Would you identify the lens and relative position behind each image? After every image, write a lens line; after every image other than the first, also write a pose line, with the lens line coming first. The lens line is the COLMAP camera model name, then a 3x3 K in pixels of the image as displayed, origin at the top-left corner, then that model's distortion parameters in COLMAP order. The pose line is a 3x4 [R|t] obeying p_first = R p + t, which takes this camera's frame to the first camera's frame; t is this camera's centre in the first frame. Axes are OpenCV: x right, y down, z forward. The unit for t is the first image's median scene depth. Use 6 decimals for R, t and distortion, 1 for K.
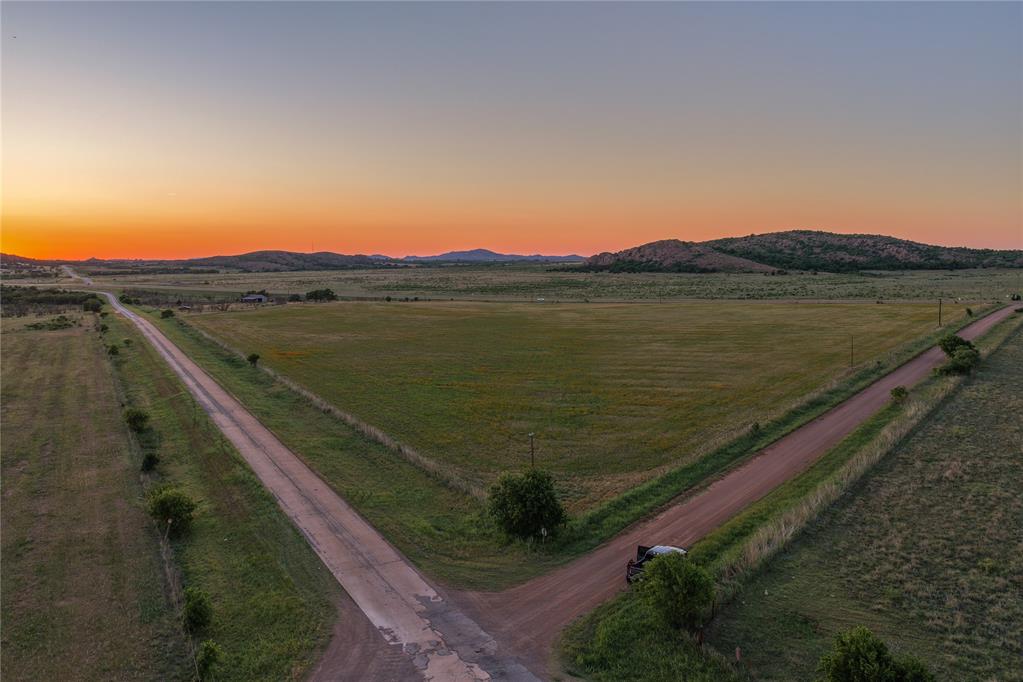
lens RADIAL K [[850.6, 0, 515.6], [0, 850.6, 338.2], [0, 0, 1]] dist [-0.016533, 0.040927]
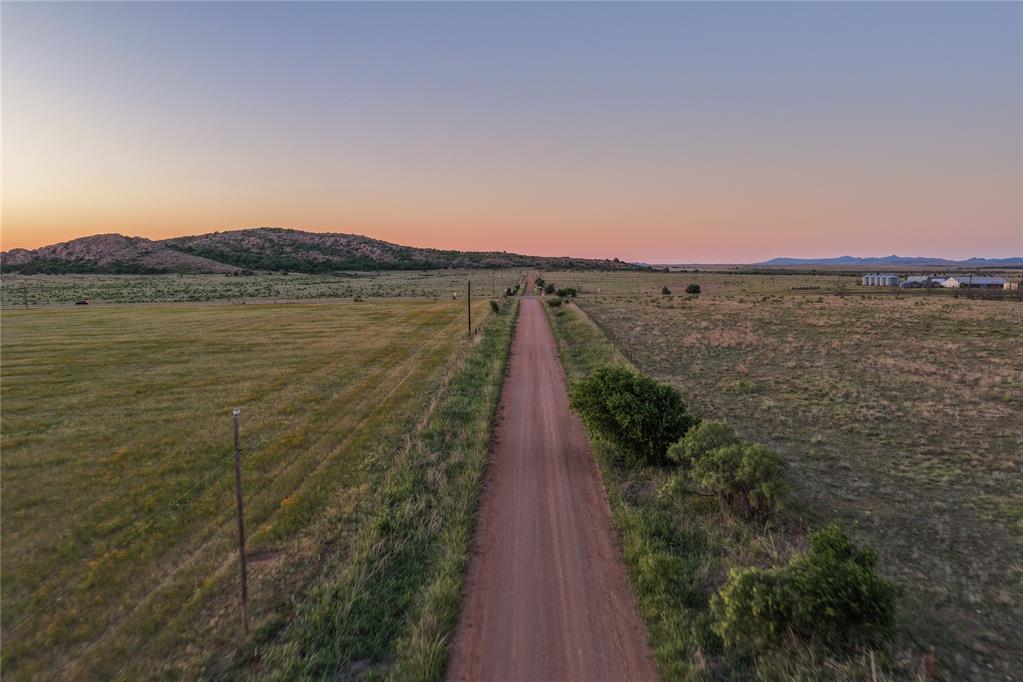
lens RADIAL K [[850.6, 0, 515.6], [0, 850.6, 338.2], [0, 0, 1]] dist [-0.016533, 0.040927]
pose [[0.830334, -0.041405, 0.555726, 0.065403], [0.046997, 0.998886, 0.004202, -0.003333], [-0.555281, 0.022628, 0.831355, 0.155363]]
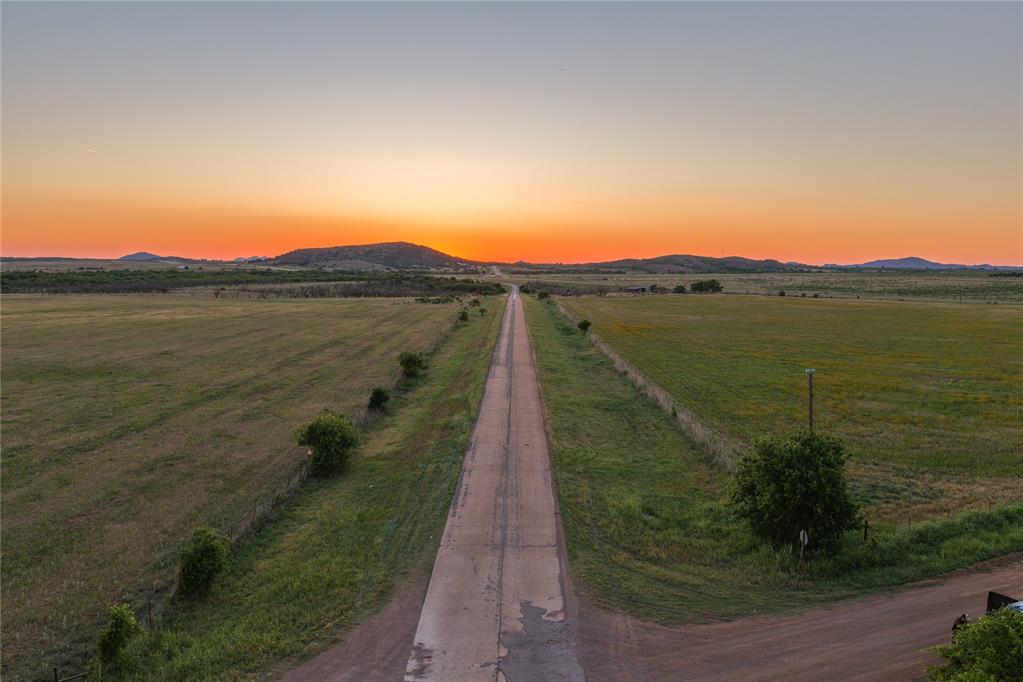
lens RADIAL K [[865.5, 0, 511.5], [0, 865.5, 341.0], [0, 0, 1]] dist [-0.007547, 0.009709]
pose [[0.889566, 0.052831, -0.453741, 0.008578], [-0.055998, 0.998410, 0.006464, 0.008335], [0.453361, 0.019659, 0.891110, 0.031936]]
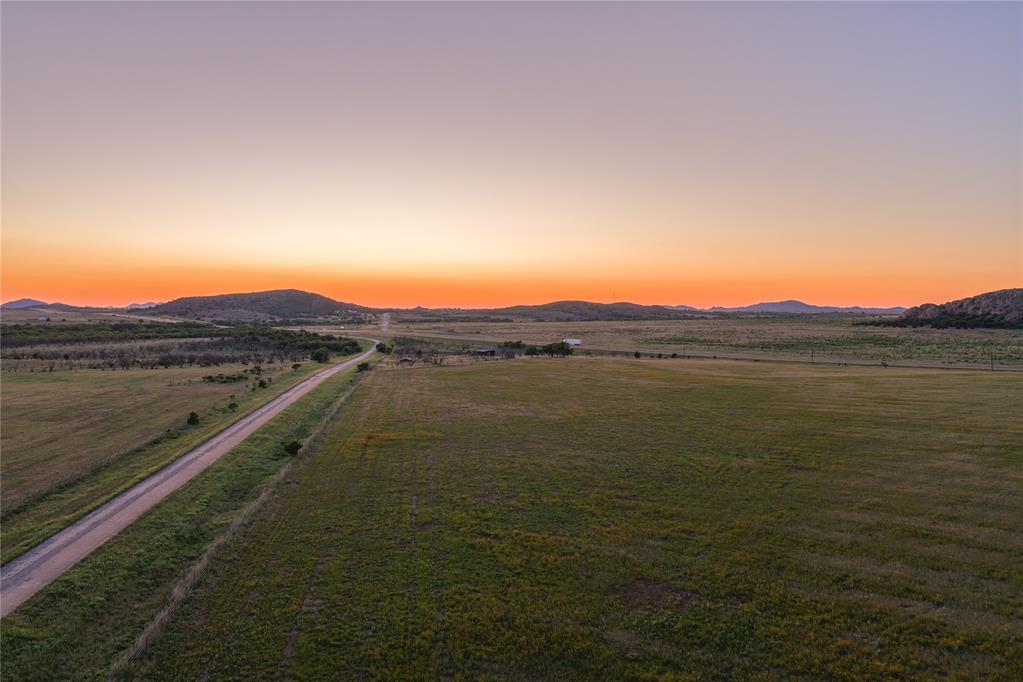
lens RADIAL K [[850.6, 0, 515.6], [0, 850.6, 338.2], [0, 0, 1]] dist [-0.016533, 0.040927]
pose [[0.937107, 0.019654, -0.348489, 0.021277], [-0.040358, 0.997818, -0.052251, -0.007789], [0.346702, 0.063029, 0.935855, 0.088807]]
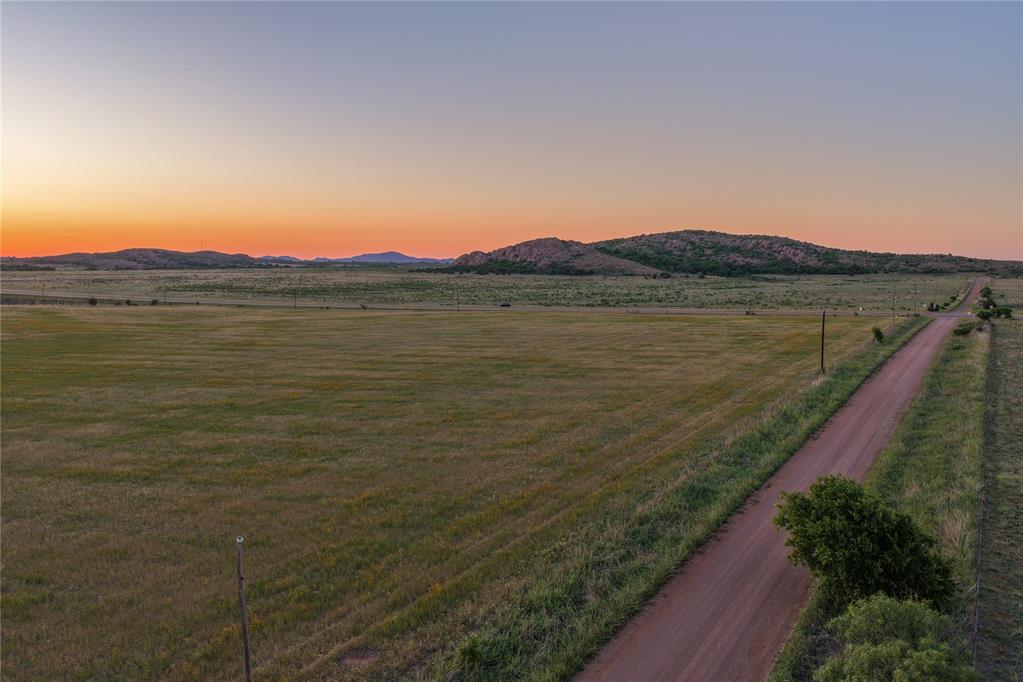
lens RADIAL K [[850.6, 0, 515.6], [0, 850.6, 338.2], [0, 0, 1]] dist [-0.016533, 0.040927]
pose [[0.995299, 0.004633, 0.096738, 0.080681], [-0.004134, 0.999977, -0.005359, -0.008060], [-0.096760, 0.004934, 0.995295, 0.155280]]
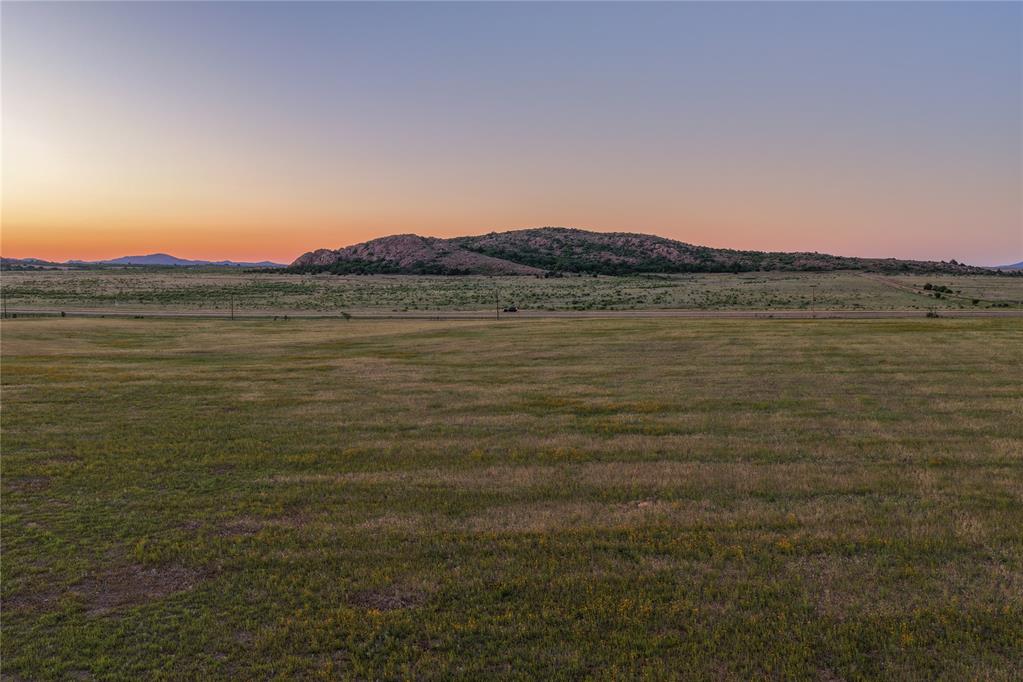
lens RADIAL K [[850.6, 0, 515.6], [0, 850.6, 338.2], [0, 0, 1]] dist [-0.016533, 0.040927]
pose [[0.938293, -0.018908, 0.345324, 0.001469], [0.022340, 0.999733, -0.005962, -0.014317], [-0.345119, 0.013309, 0.938464, 0.277186]]
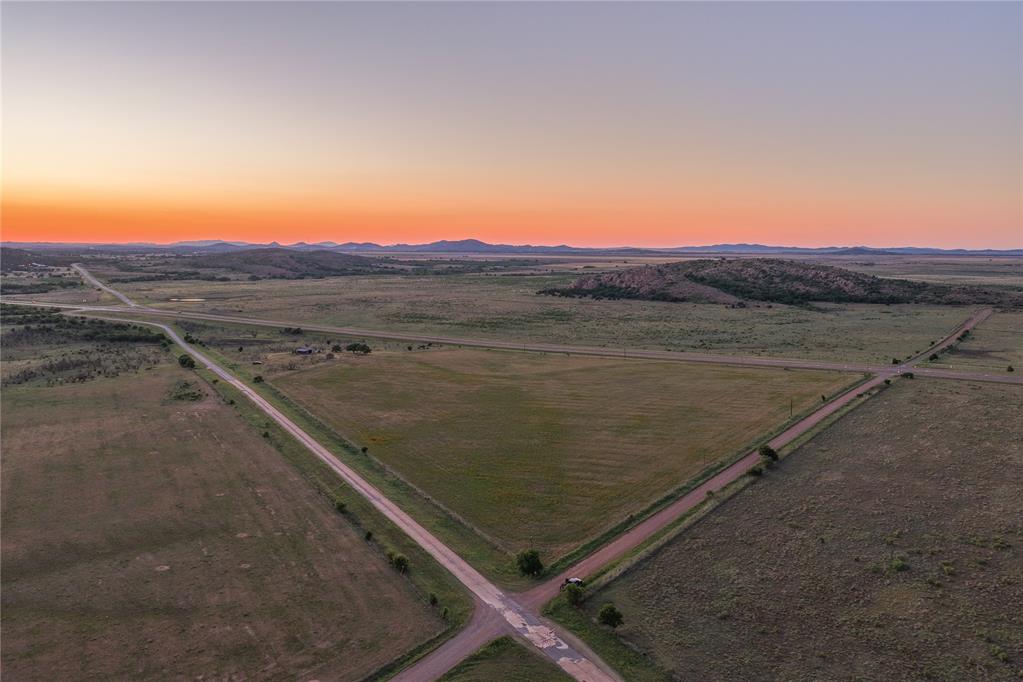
lens RADIAL K [[850.6, 0, 515.6], [0, 850.6, 338.2], [0, 0, 1]] dist [-0.016533, 0.040927]
pose [[0.999844, 0.011421, 0.013451, -0.006596], [-0.011633, 0.999807, 0.015806, -0.049331], [-0.013268, -0.015960, 0.999785, -0.151393]]
